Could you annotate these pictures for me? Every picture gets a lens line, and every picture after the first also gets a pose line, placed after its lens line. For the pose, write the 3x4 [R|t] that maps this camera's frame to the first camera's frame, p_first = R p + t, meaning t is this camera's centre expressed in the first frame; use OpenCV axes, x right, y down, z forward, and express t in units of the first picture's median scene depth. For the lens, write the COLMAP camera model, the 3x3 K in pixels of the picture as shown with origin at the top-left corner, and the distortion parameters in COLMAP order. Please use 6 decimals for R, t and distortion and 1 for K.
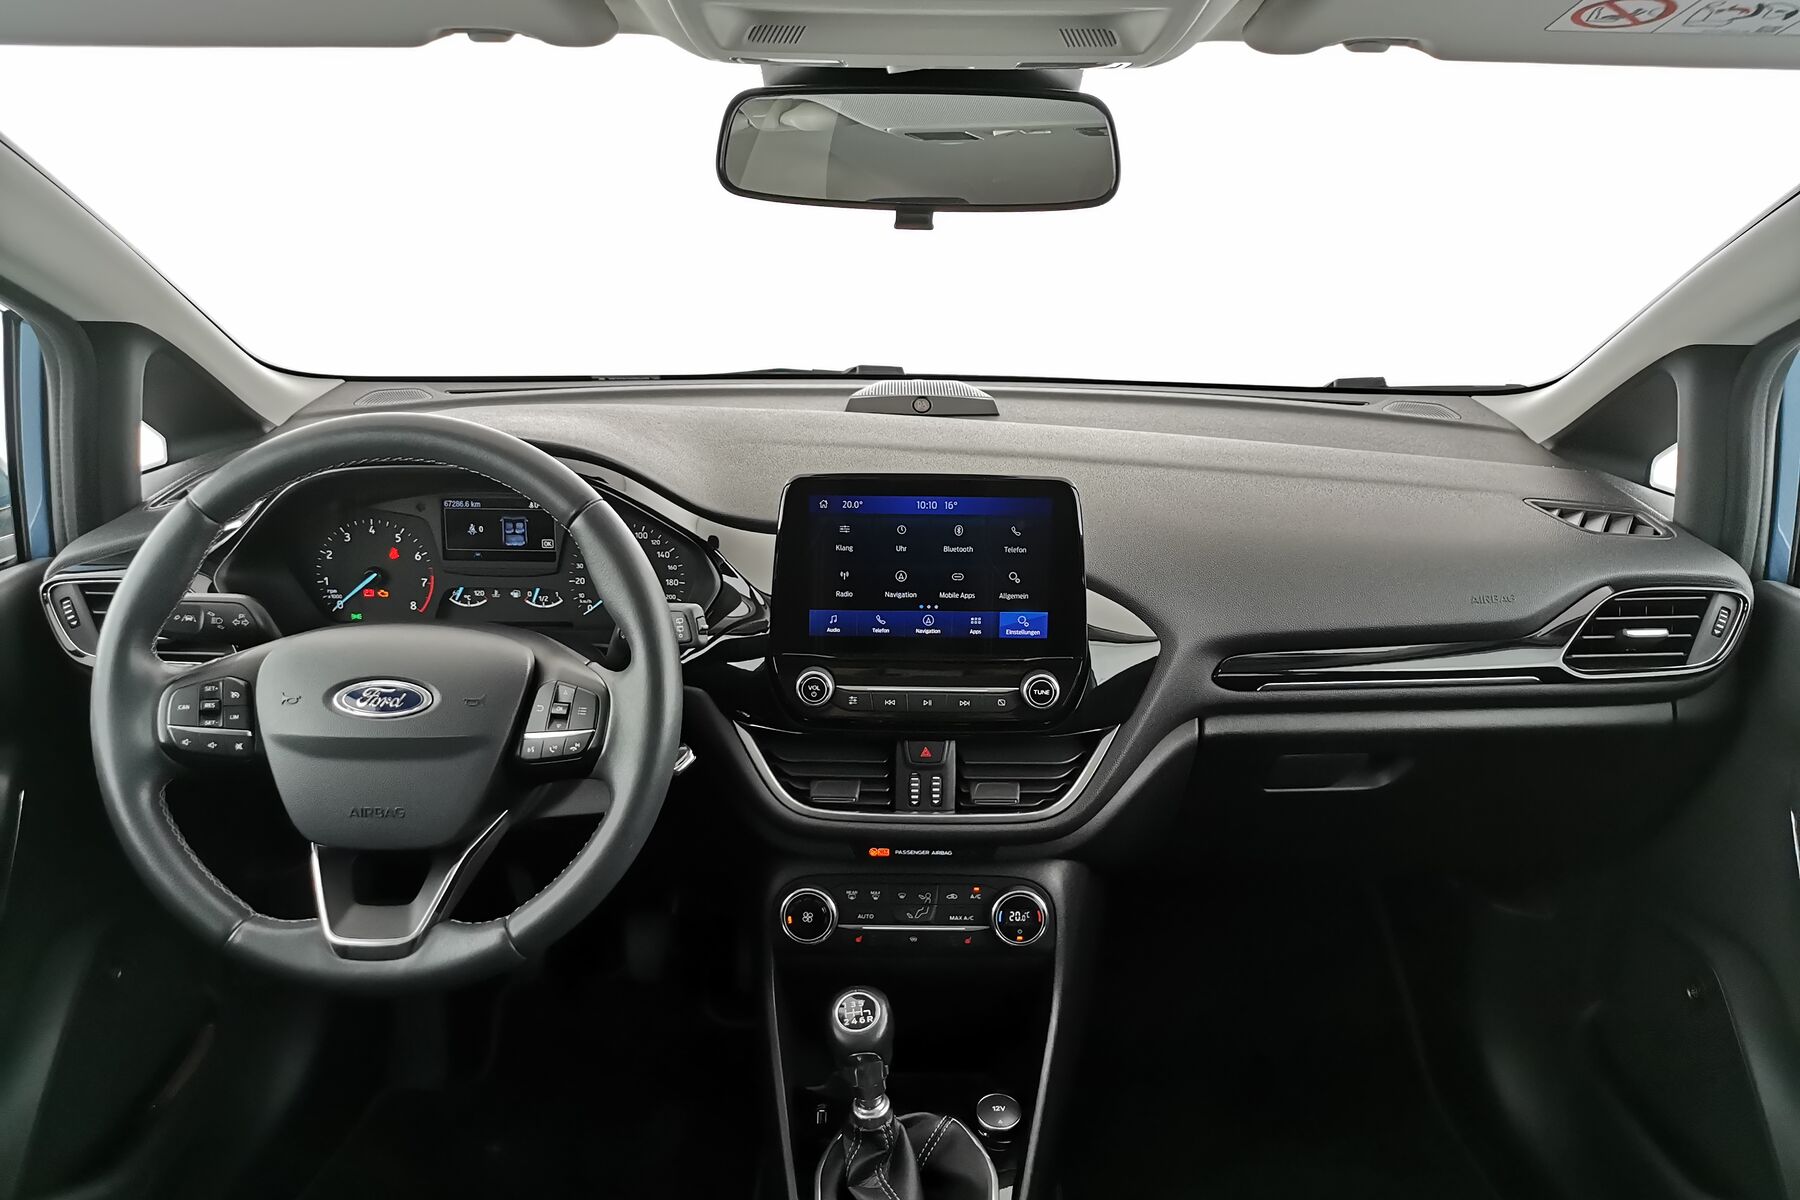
lens RADIAL K [[1382.6, 0, 894.1], [0, 1382.6, 603.4], [0, 0, 1]] dist [0.040768, -0.043923]
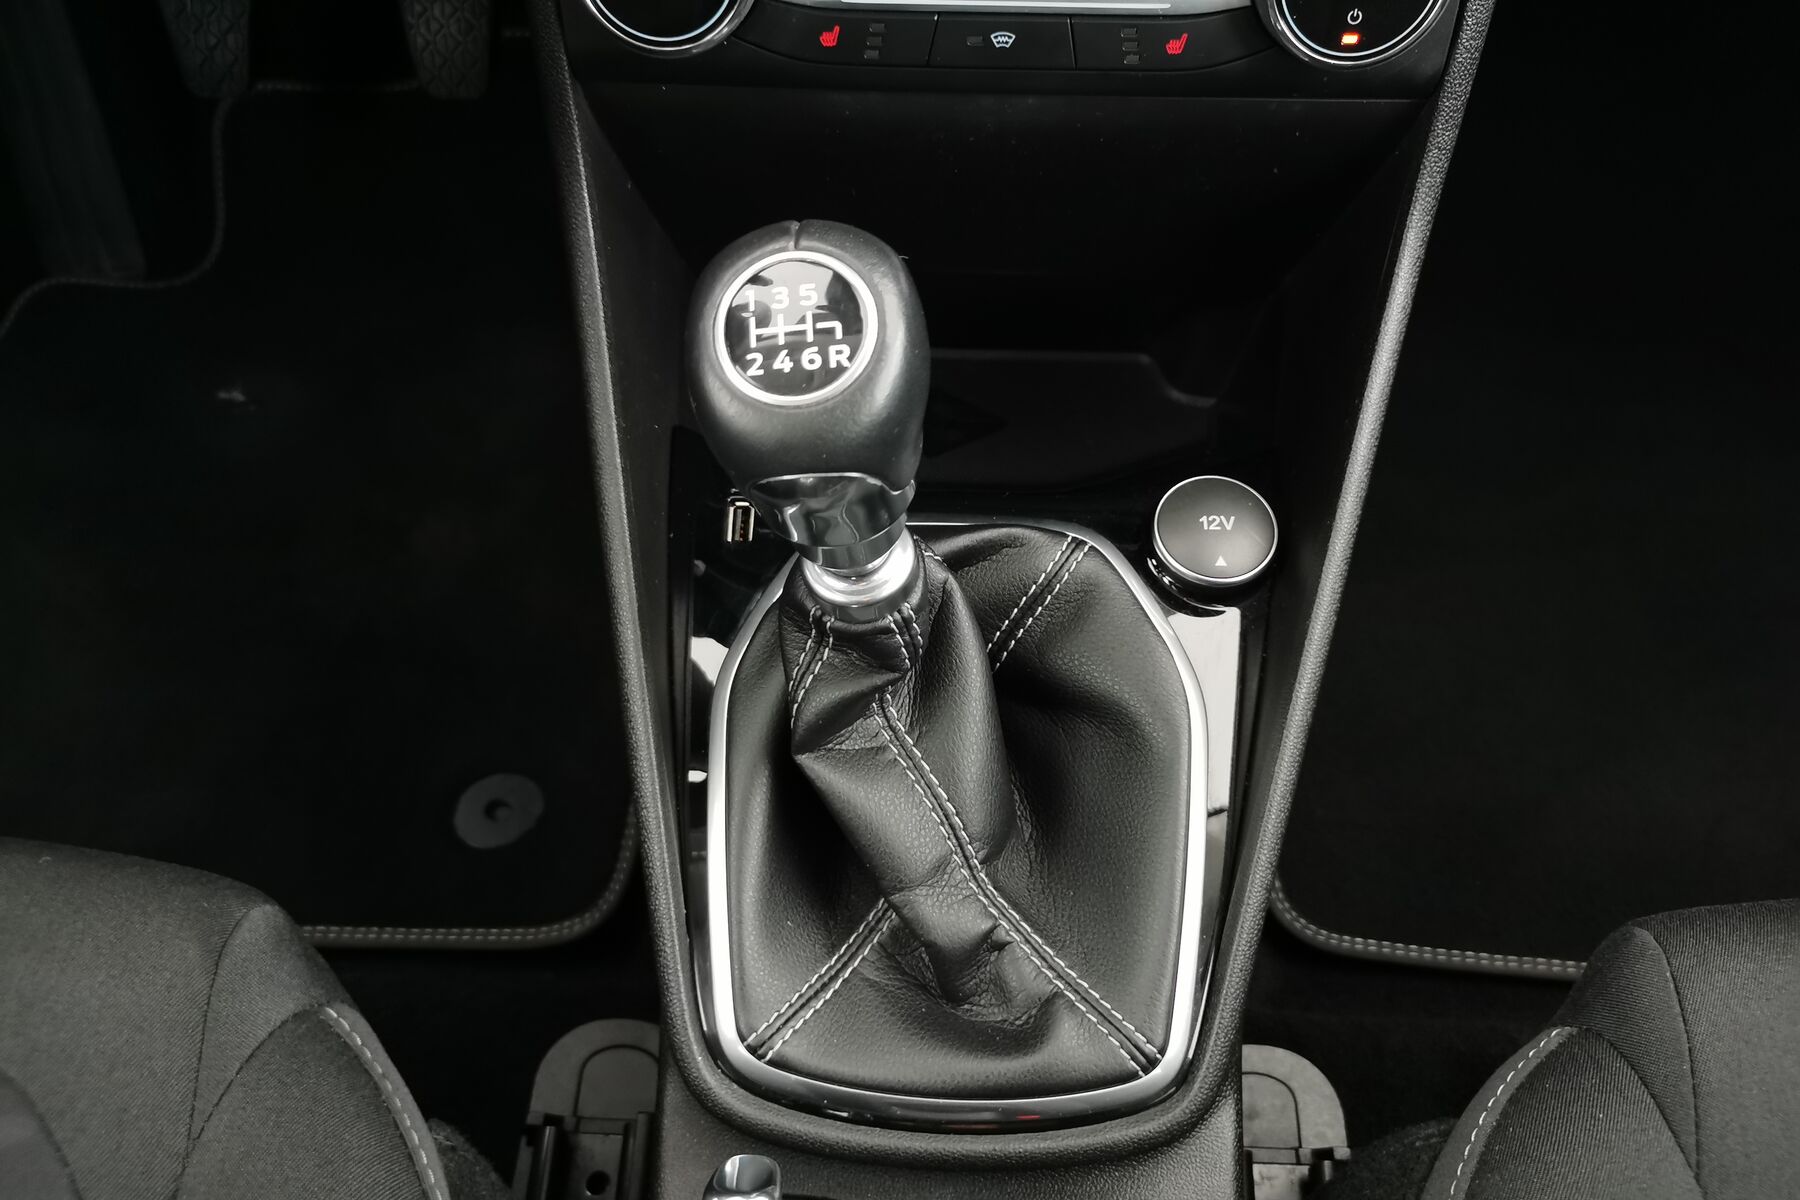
lens RADIAL K [[1408.4, 0, 893.4], [0, 1408.4, 601.7], [0, 0, 1]] dist [0.005790, 0.003269]
pose [[0.999092, 0.025920, -0.033825, 0.003332], [-0.000655, 0.802991, 0.595991, 0.161335], [0.042610, -0.595427, 0.802279, 0.696830]]
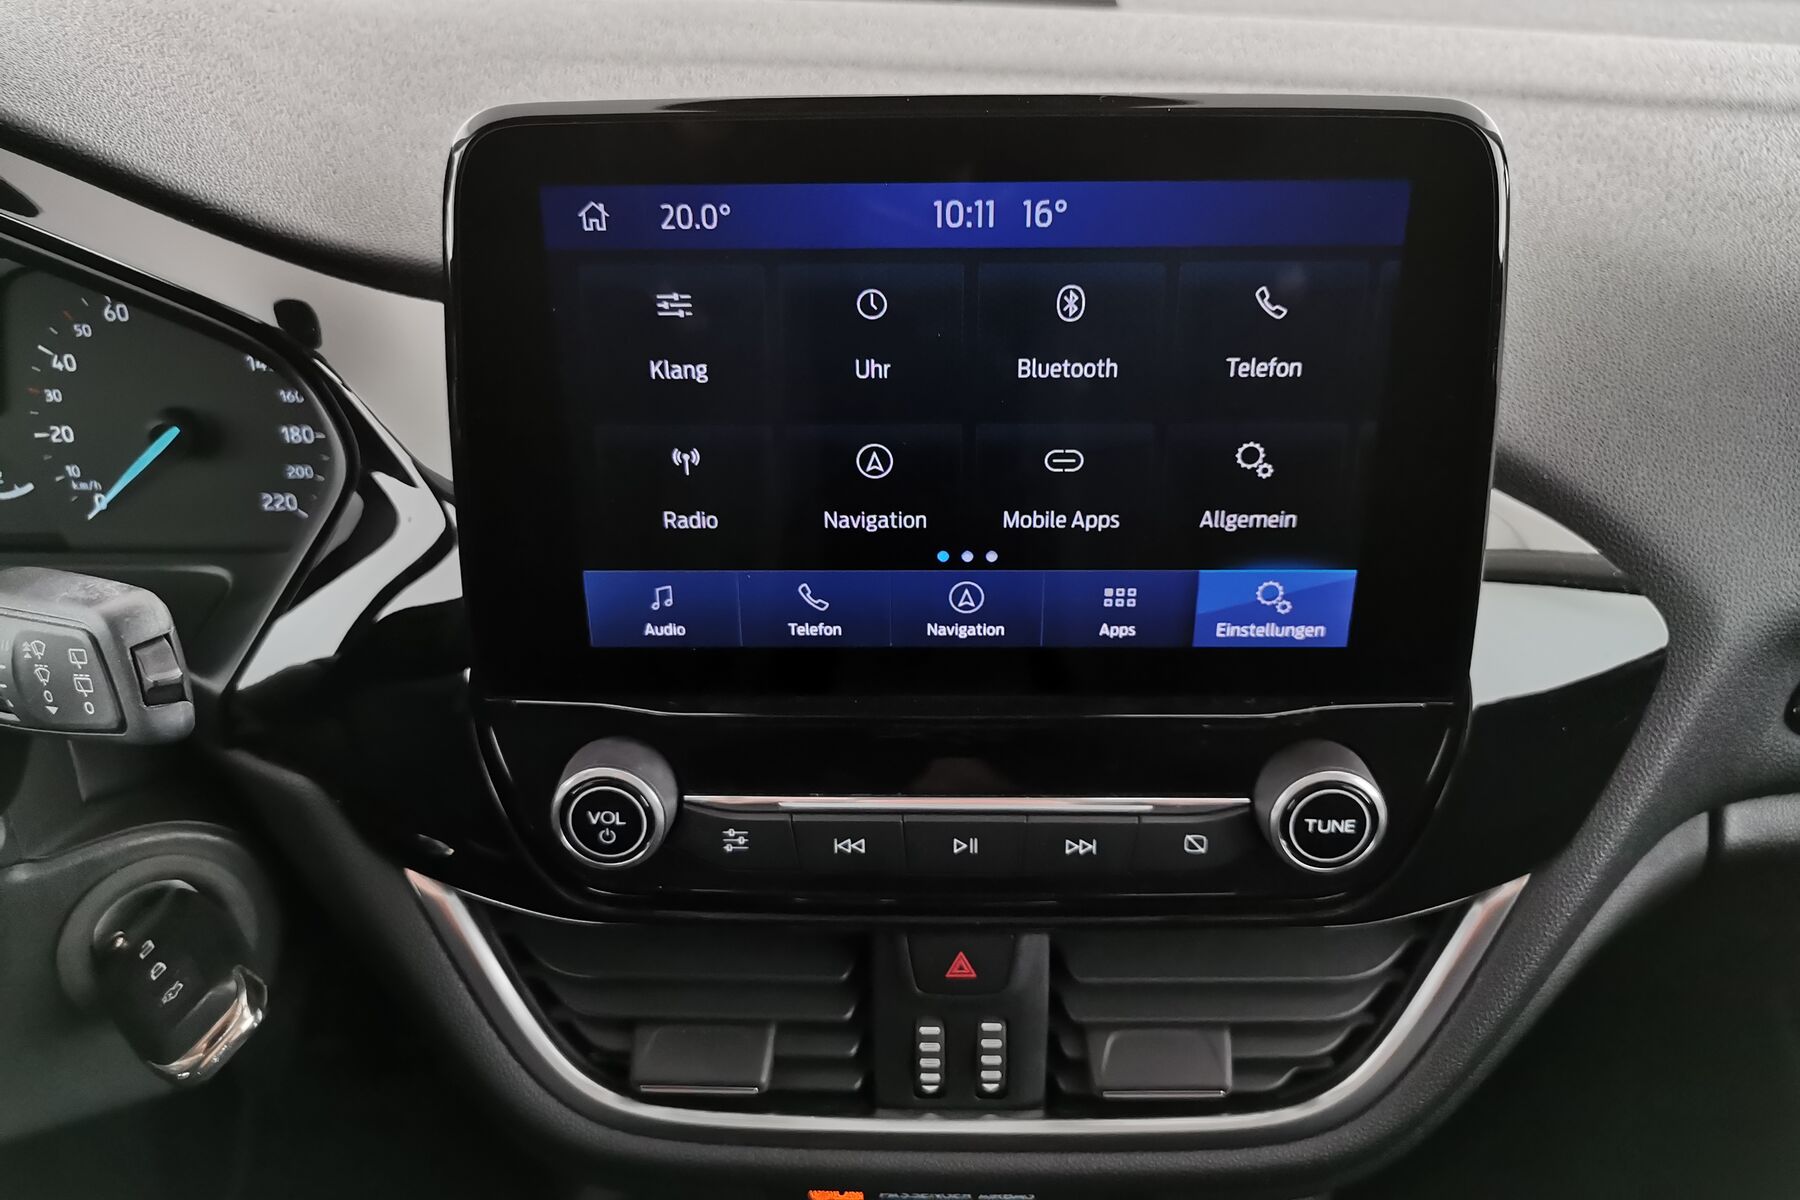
lens RADIAL K [[1408.4, 0, 893.4], [0, 1408.4, 601.7], [0, 0, 1]] dist [0.005790, 0.003269]
pose [[0.999621, -0.011178, -0.025176, 0.016041], [0.015814, 0.981219, 0.192248, -0.046916], [0.022554, -0.192574, 0.981023, 0.674006]]
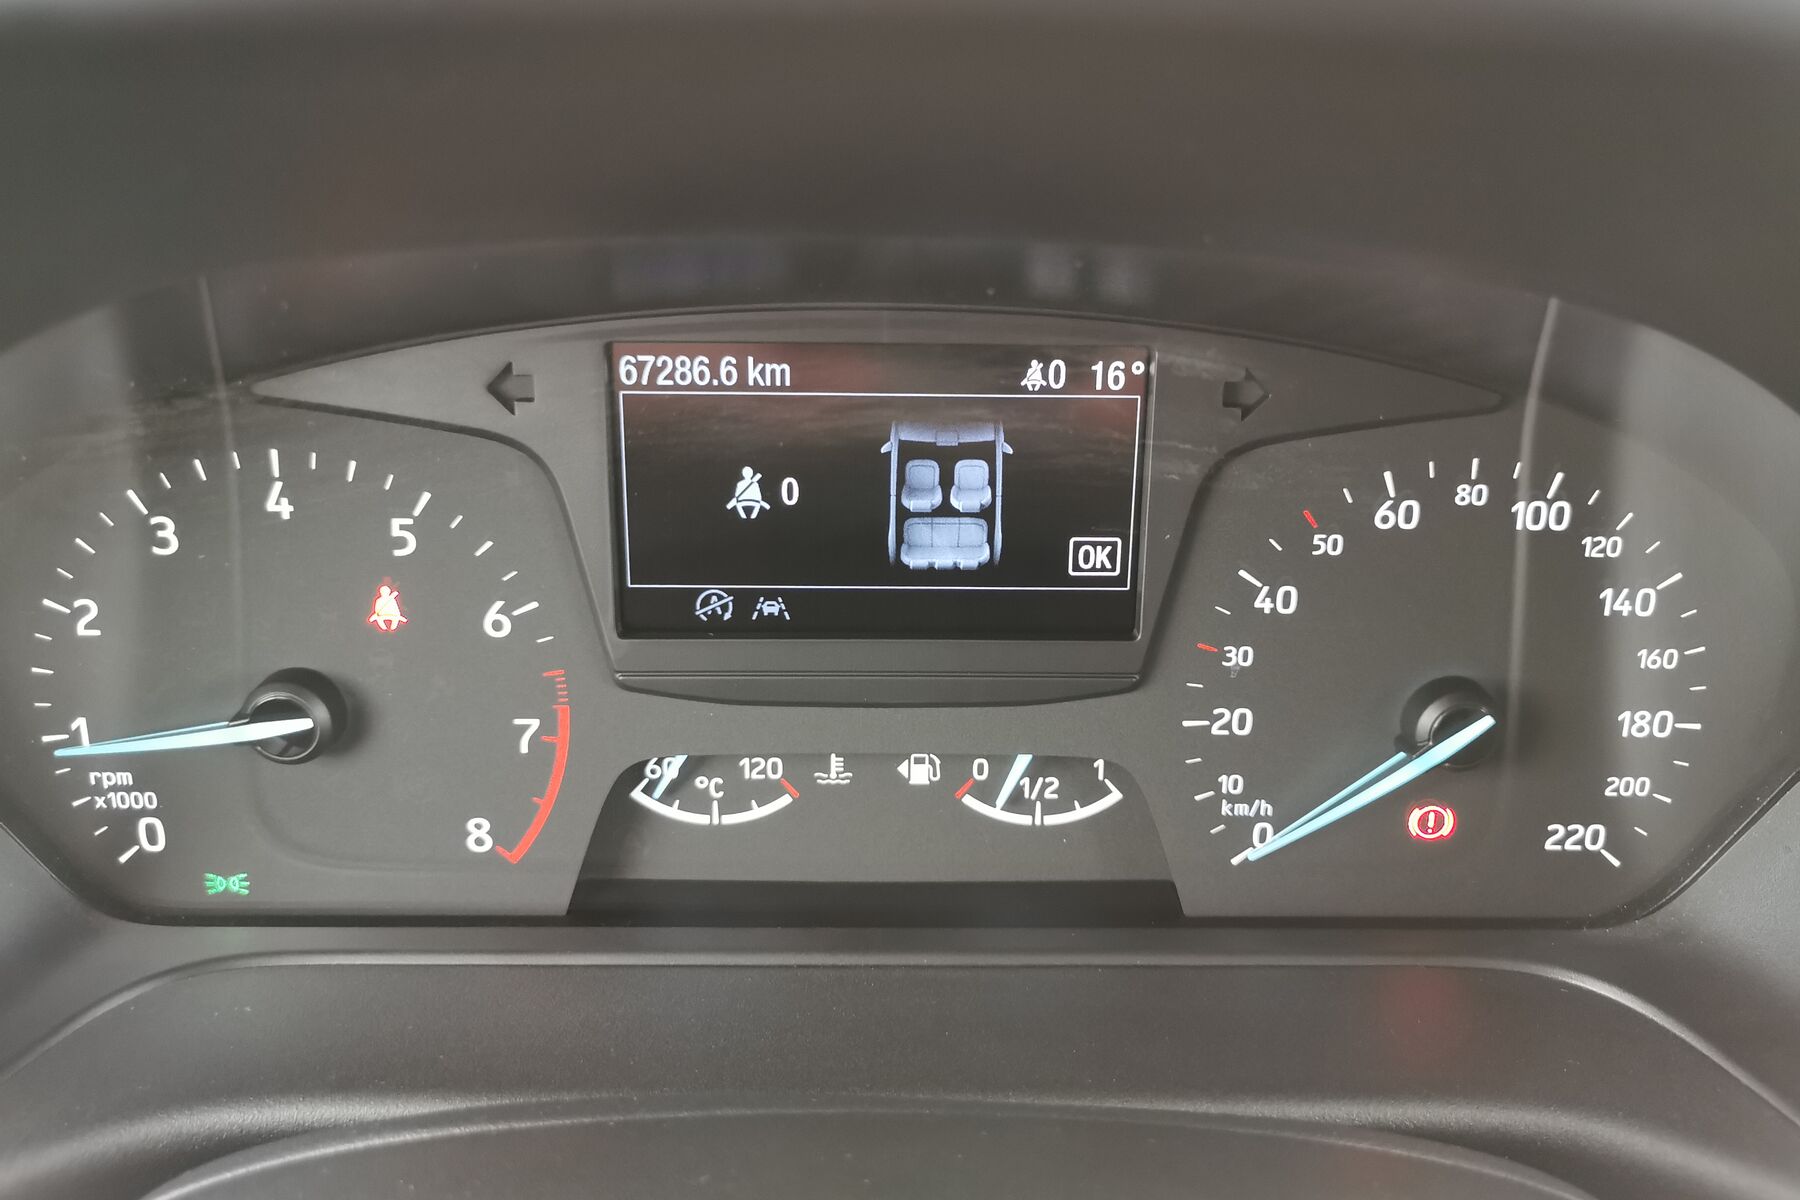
lens RADIAL K [[1548.4, 0, 892.8], [0, 1548.4, 665.3], [0, 0, 1]] dist [0.005650, -0.000508]
pose [[0.999852, -0.009197, 0.014517, -0.313869], [0.007604, 0.994320, 0.106164, -0.057272], [-0.015411, -0.106038, 0.994243, 0.835393]]
